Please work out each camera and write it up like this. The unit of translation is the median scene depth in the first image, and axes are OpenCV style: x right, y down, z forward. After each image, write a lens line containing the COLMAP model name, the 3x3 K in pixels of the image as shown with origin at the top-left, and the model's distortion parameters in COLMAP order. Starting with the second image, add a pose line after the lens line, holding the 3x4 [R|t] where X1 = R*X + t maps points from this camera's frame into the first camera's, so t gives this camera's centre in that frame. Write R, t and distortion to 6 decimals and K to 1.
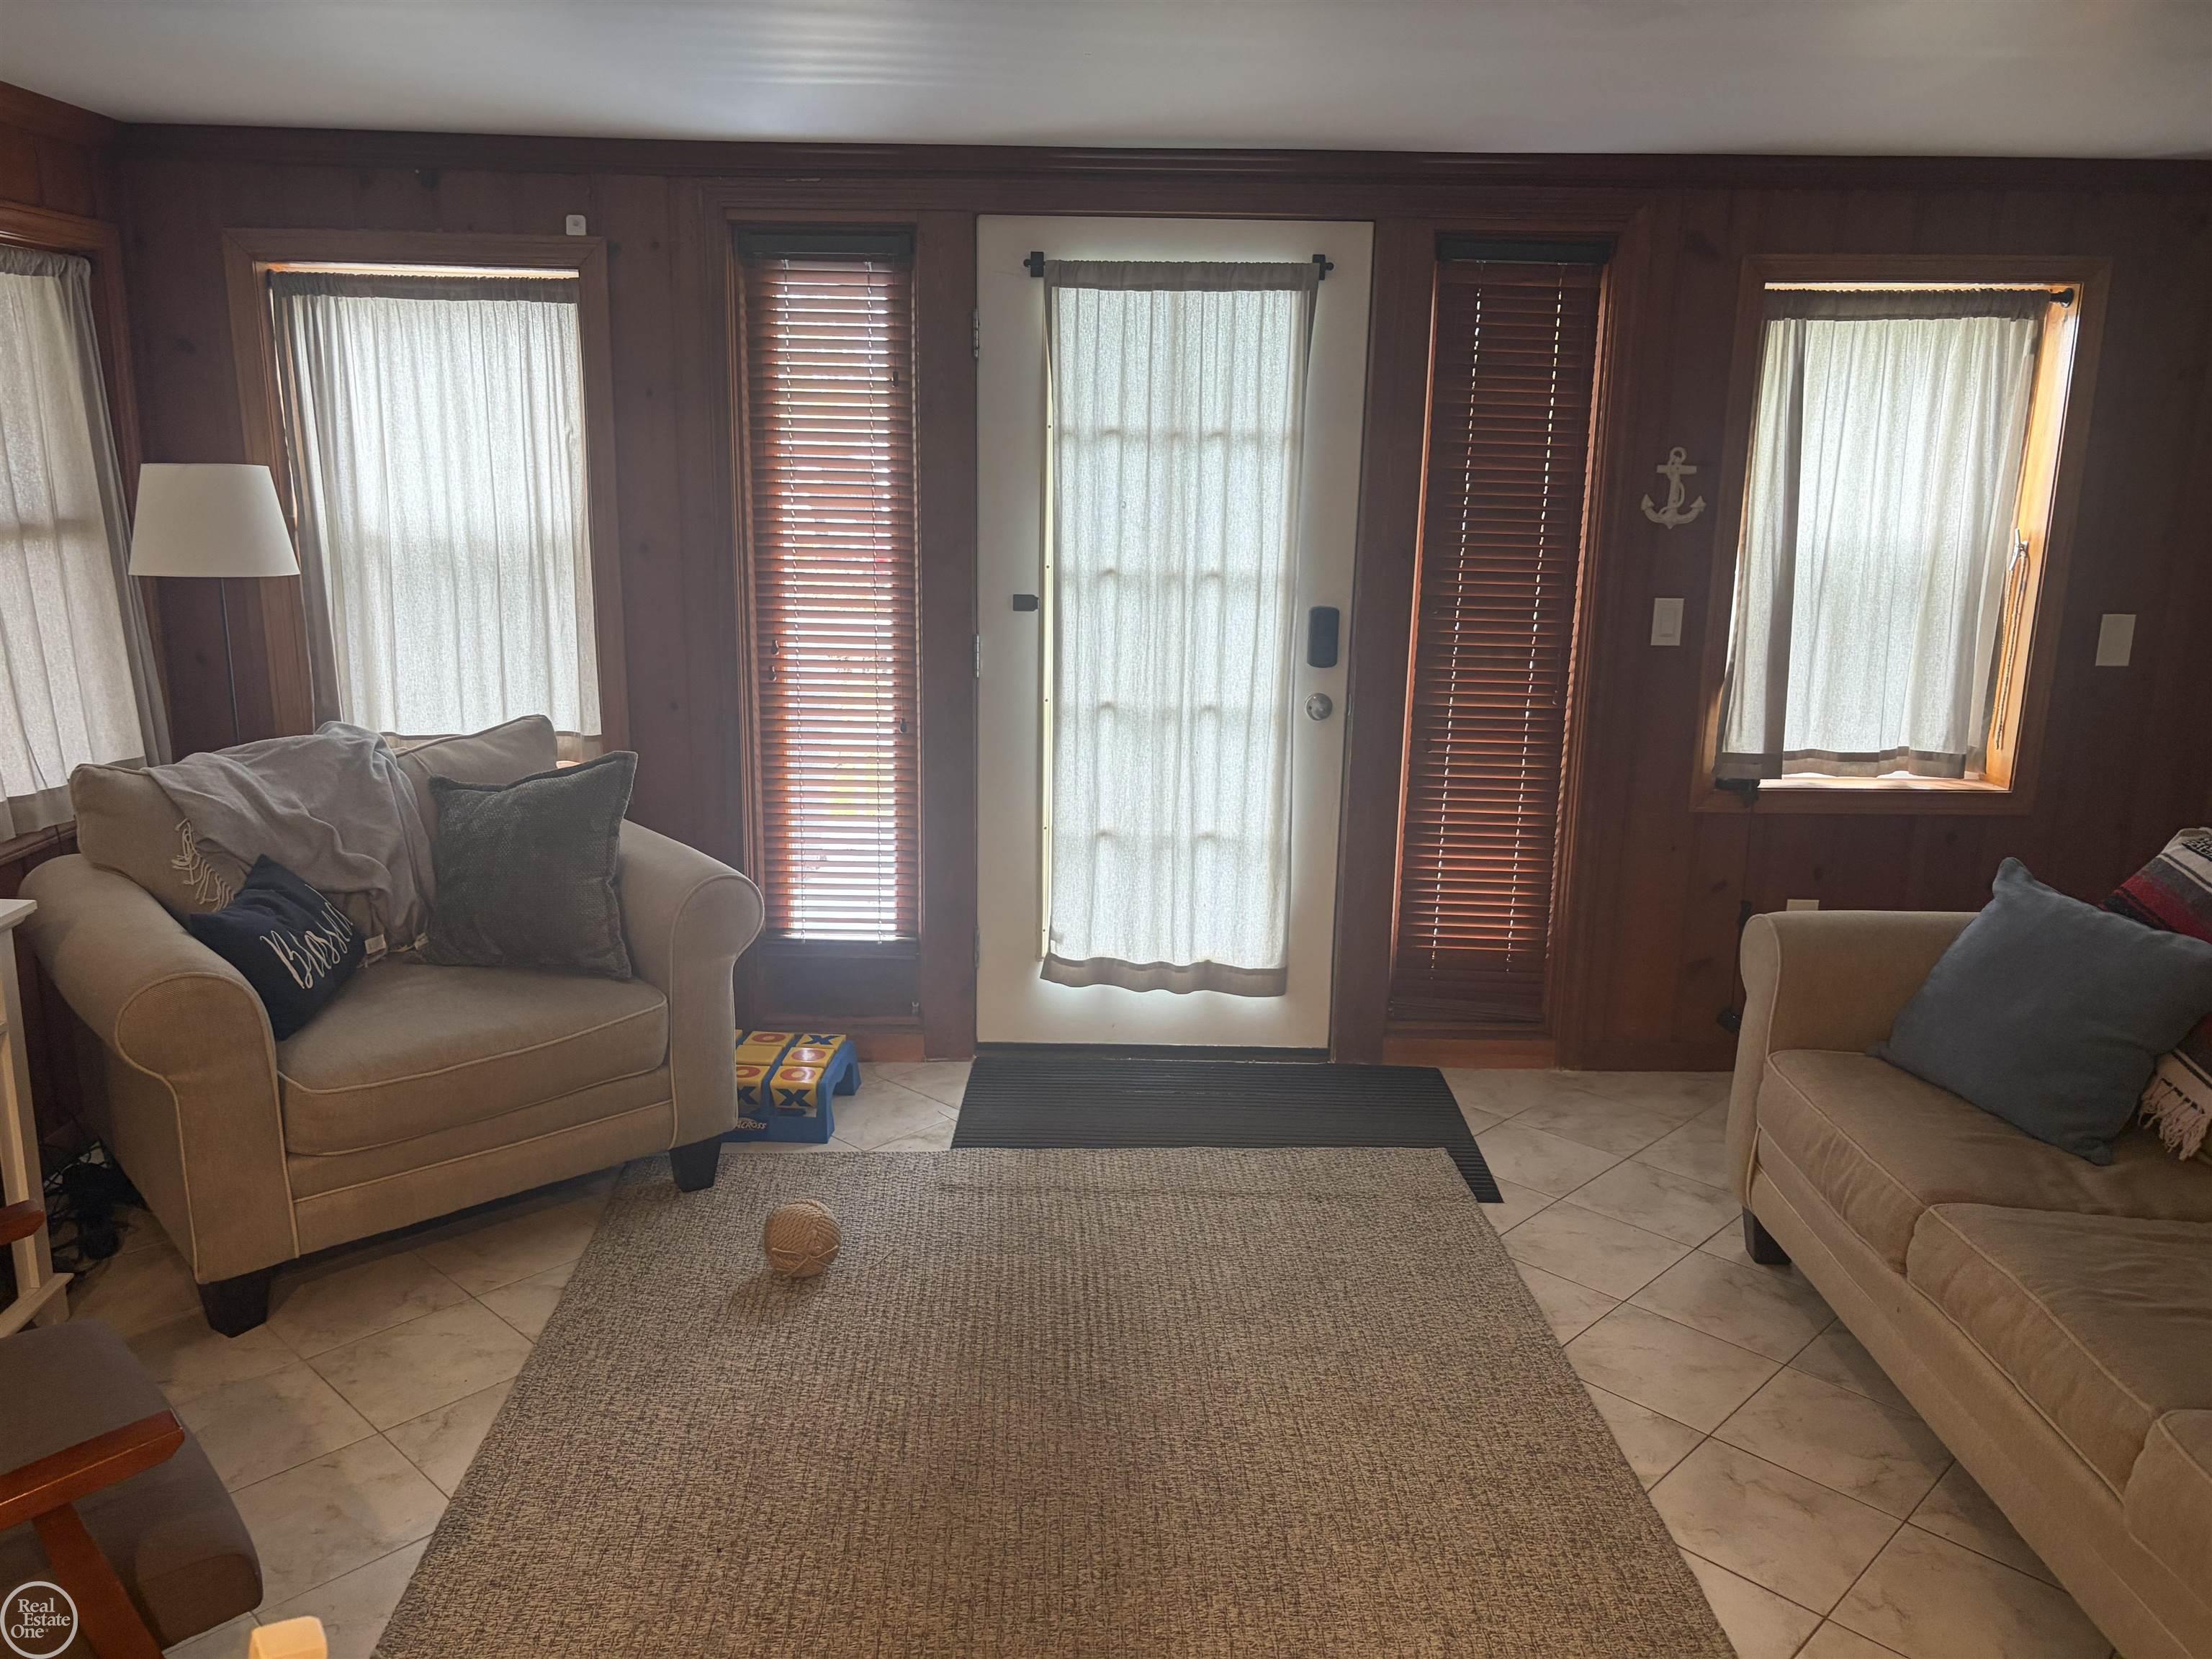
lens RADIAL K [[1653.9, 0, 1106.0], [0, 1653.9, 829.5], [0, 0, 1]] dist [-0.002247, -0.005371]
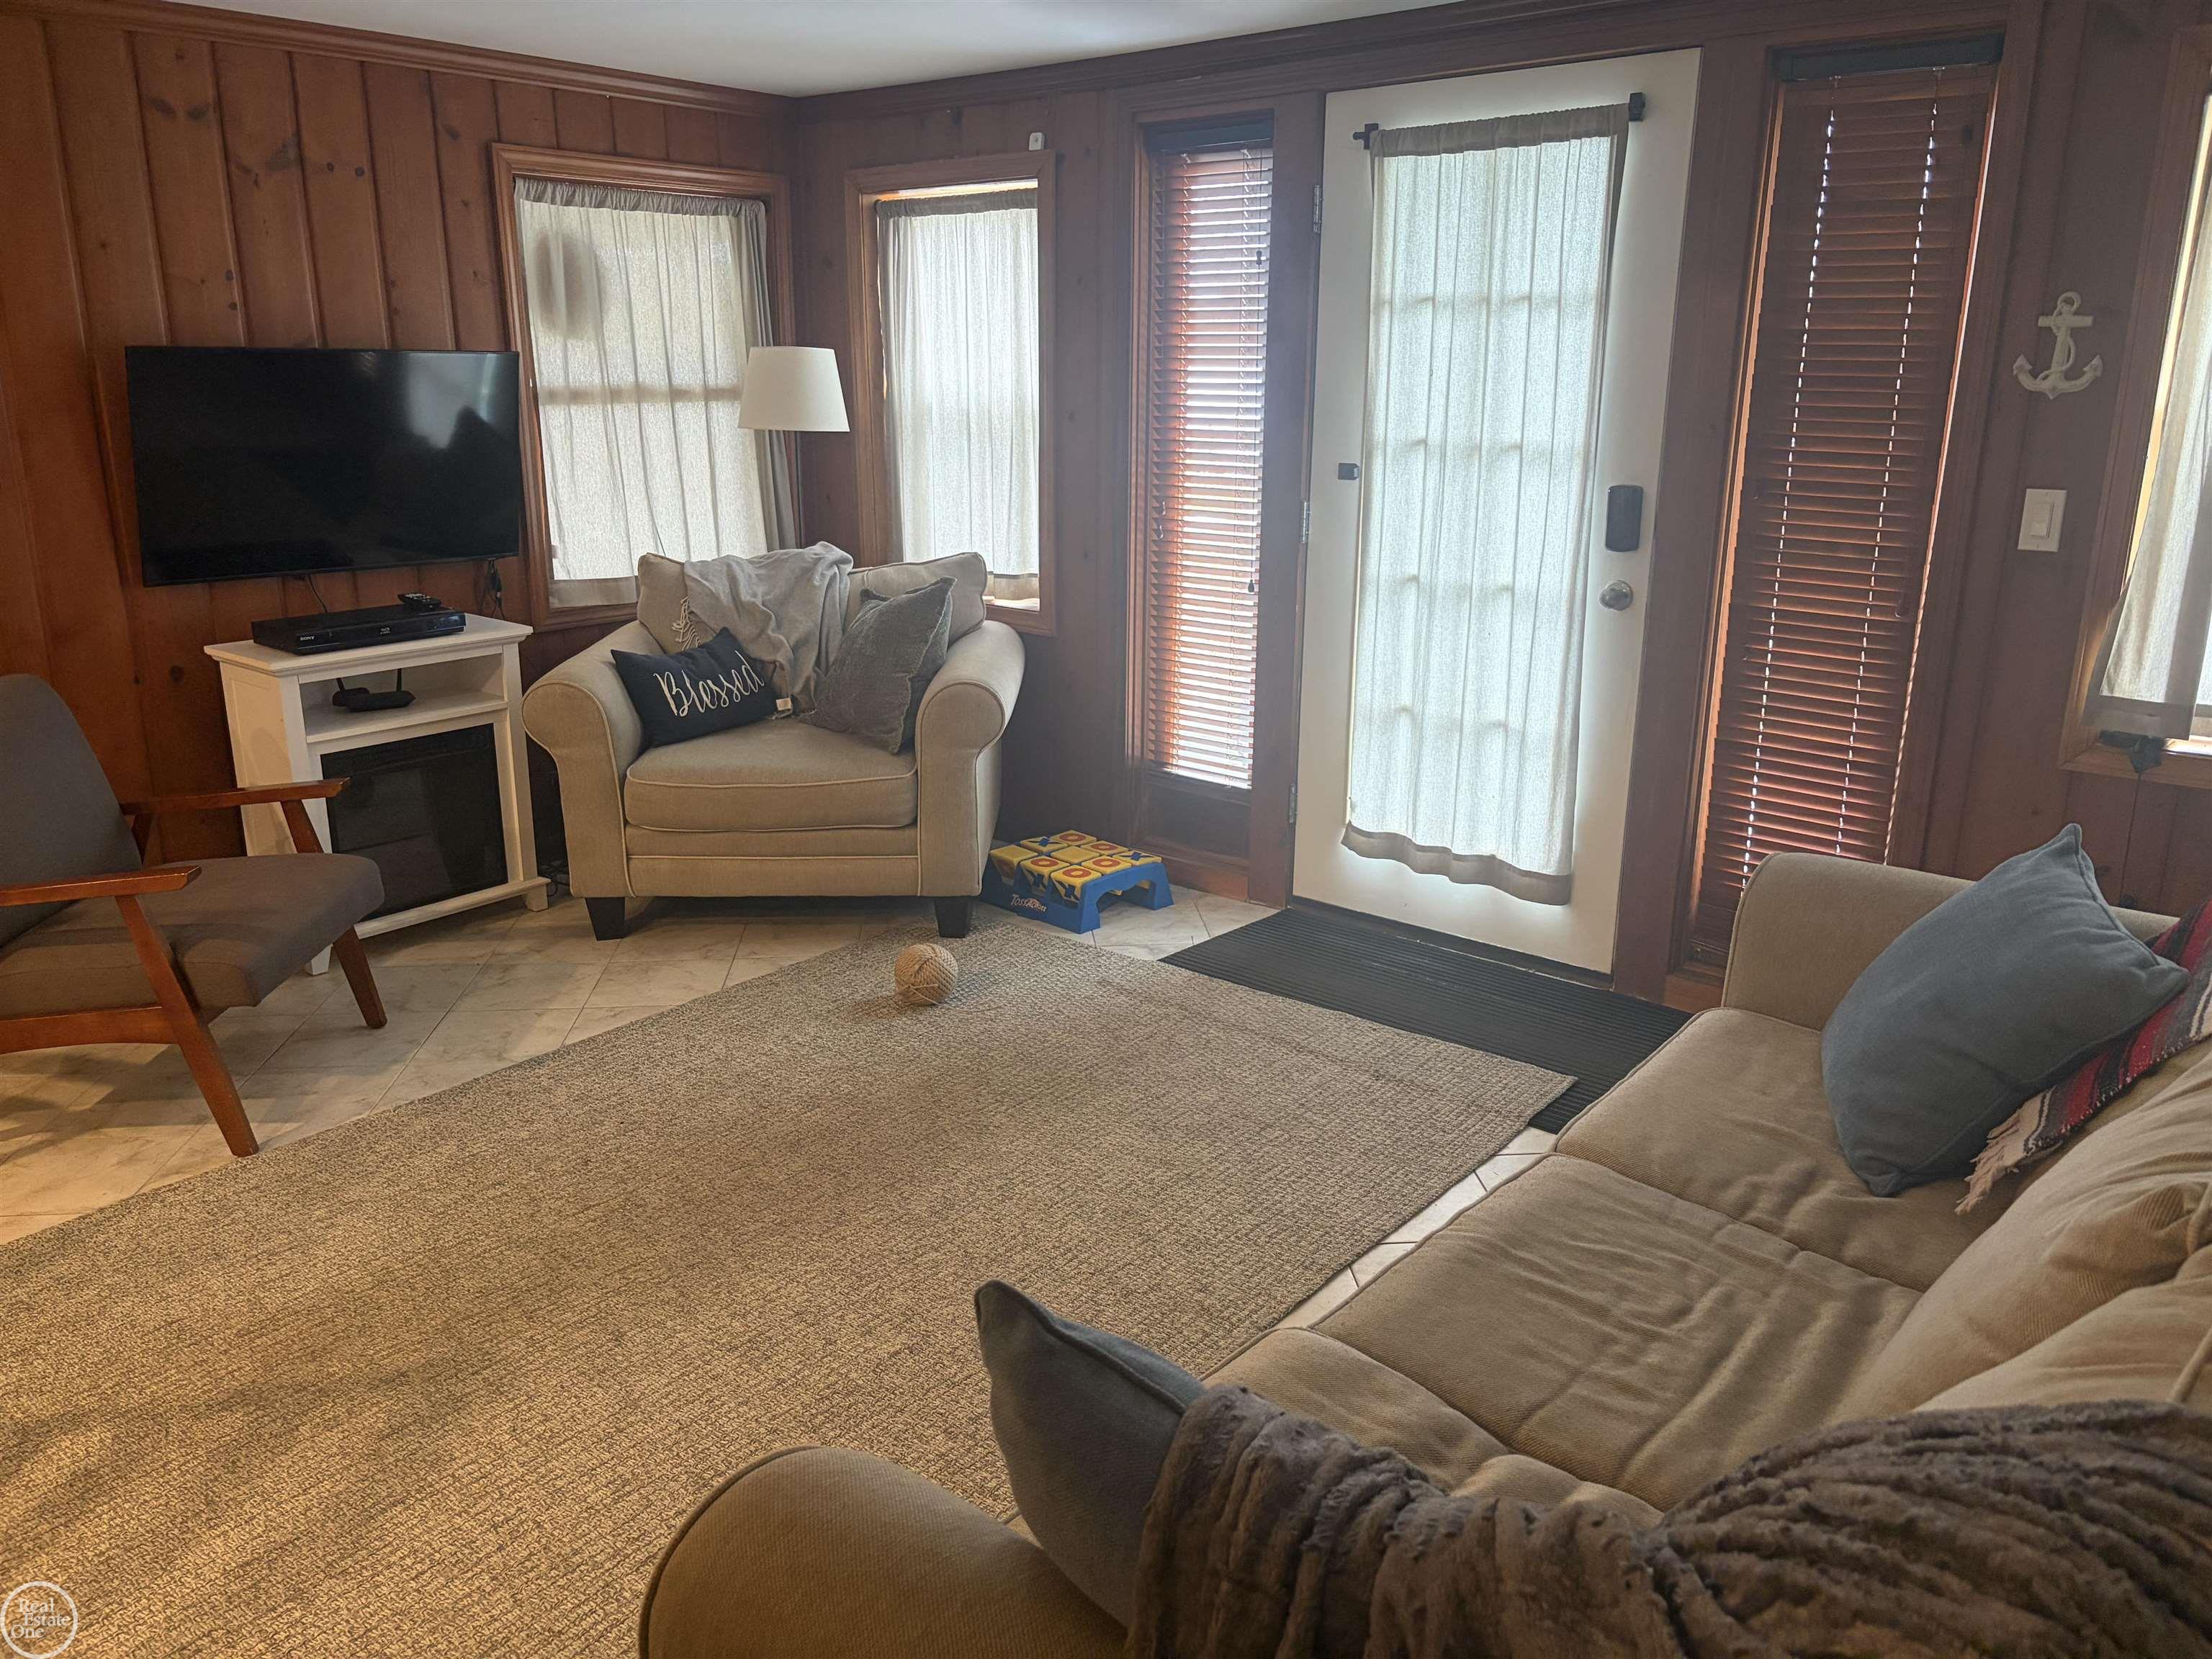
lens RADIAL K [[1689.7, 0, 1106.0], [0, 1689.7, 829.5], [0, 0, 1]] dist [-0.004099, 0.001071]
pose [[0.745433, 0.163190, -0.646296, 0.567694], [-0.140647, 0.986247, 0.086807, 0.012070], [0.651574, 0.026190, 0.758133, 0.114480]]
